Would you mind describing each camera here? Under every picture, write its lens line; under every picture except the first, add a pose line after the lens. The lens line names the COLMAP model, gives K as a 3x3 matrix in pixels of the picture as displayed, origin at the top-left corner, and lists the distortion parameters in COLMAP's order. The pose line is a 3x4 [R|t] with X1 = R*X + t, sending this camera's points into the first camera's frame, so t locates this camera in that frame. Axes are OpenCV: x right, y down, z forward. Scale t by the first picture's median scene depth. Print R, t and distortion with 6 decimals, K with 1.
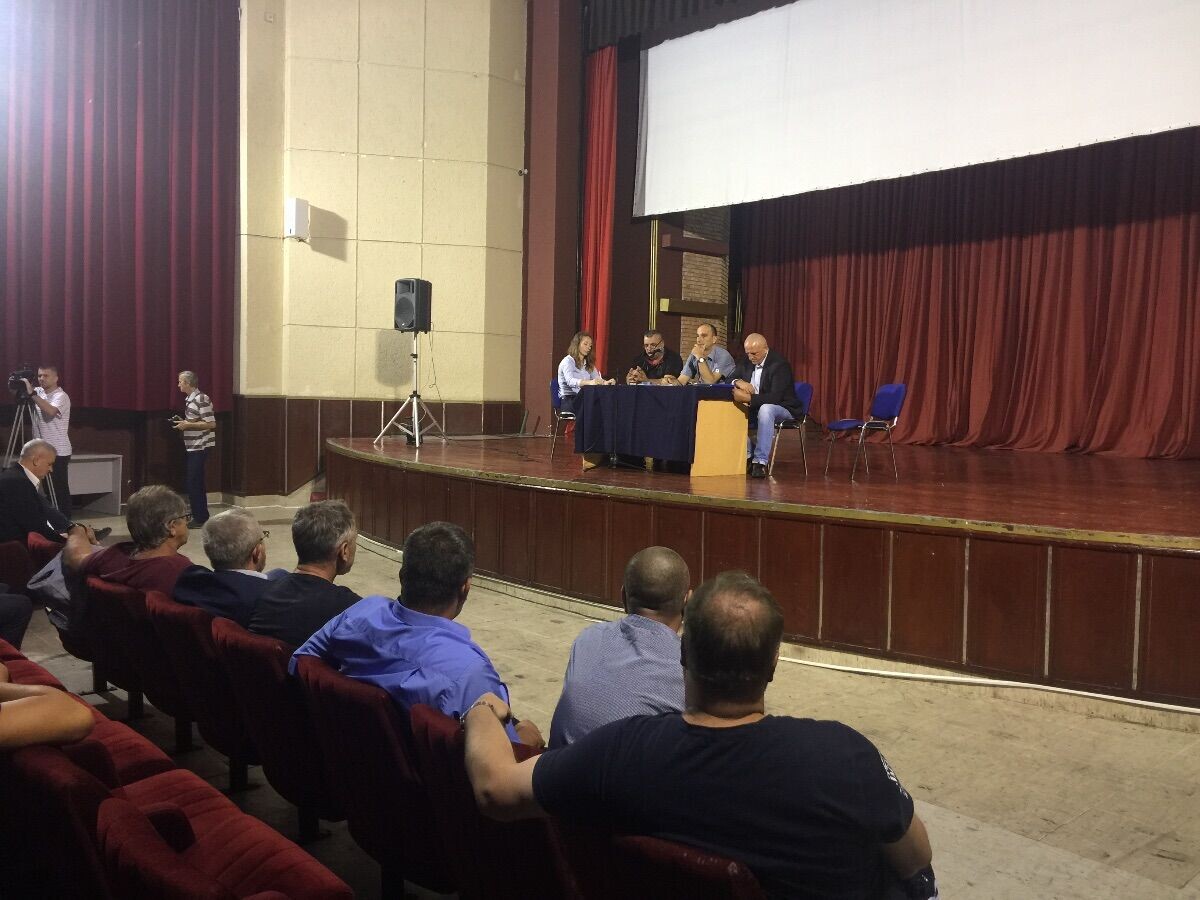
lens RADIAL K [[1013.7, 0, 605.3], [0, 1013.7, 434.1], [0, 0, 1]] dist [0.090130, -0.146455]
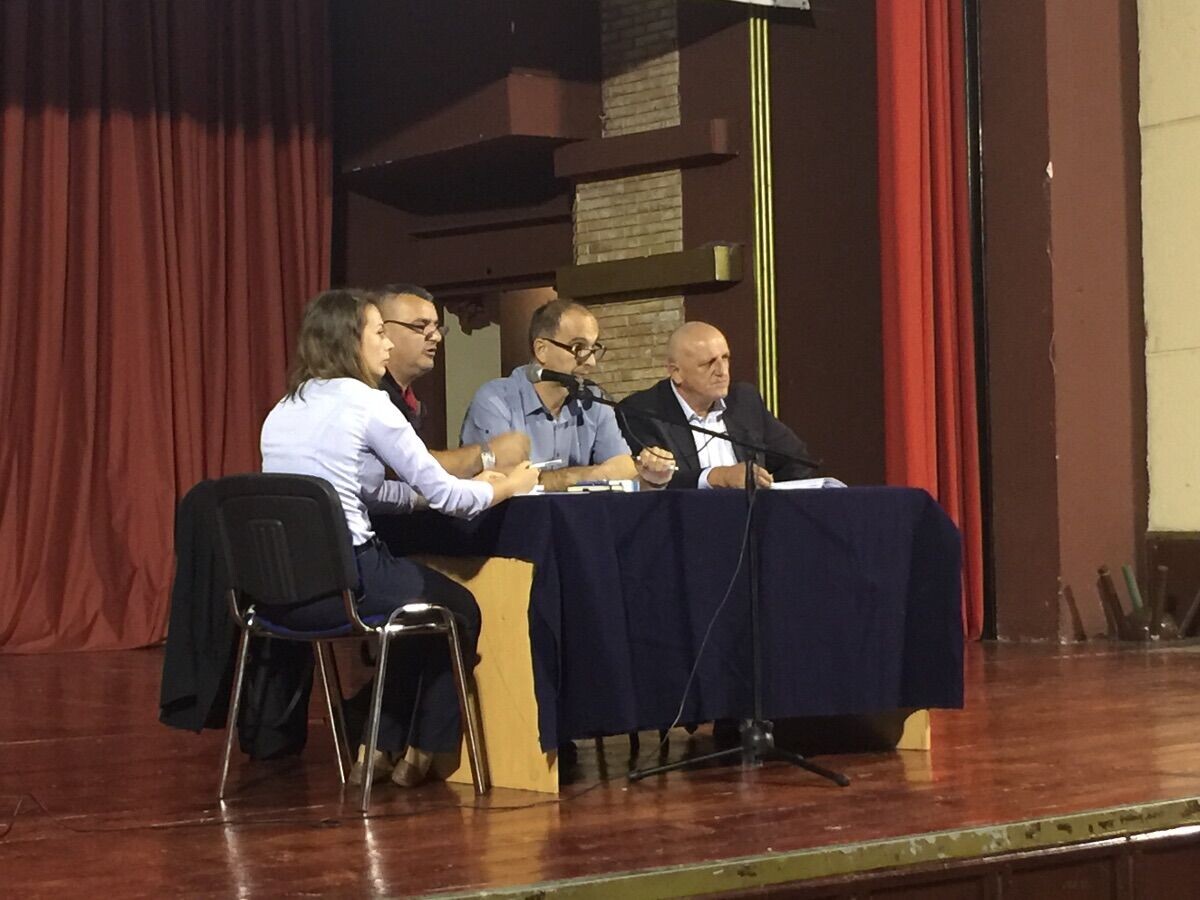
lens RADIAL K [[2480.3, 0, 600.0], [0, 2480.3, 450.0], [0, 0, 1]] dist [0.050721, 0.086351]
pose [[0.045545, 0.003321, 0.998957, -0.485281], [0.061891, 0.998064, -0.006140, -0.039057], [-0.997043, 0.062106, 0.045251, 0.679875]]
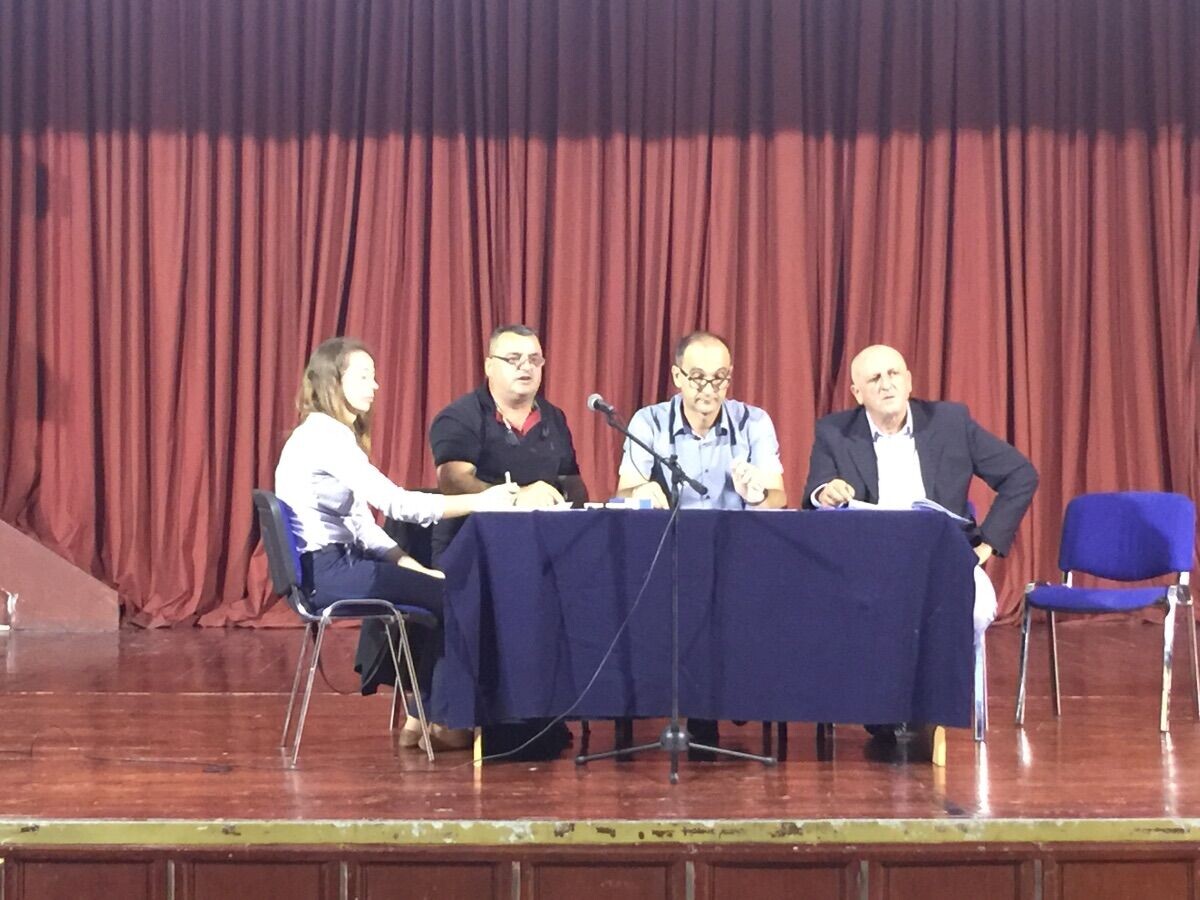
lens RADIAL K [[2480.3, 0, 600.0], [0, 2480.3, 450.0], [0, 0, 1]] dist [0.050721, 0.086351]
pose [[0.659980, -0.007037, 0.751250, -0.410147], [0.041932, 0.998742, -0.027482, -0.031382], [-0.750112, 0.049639, 0.659445, 0.326755]]
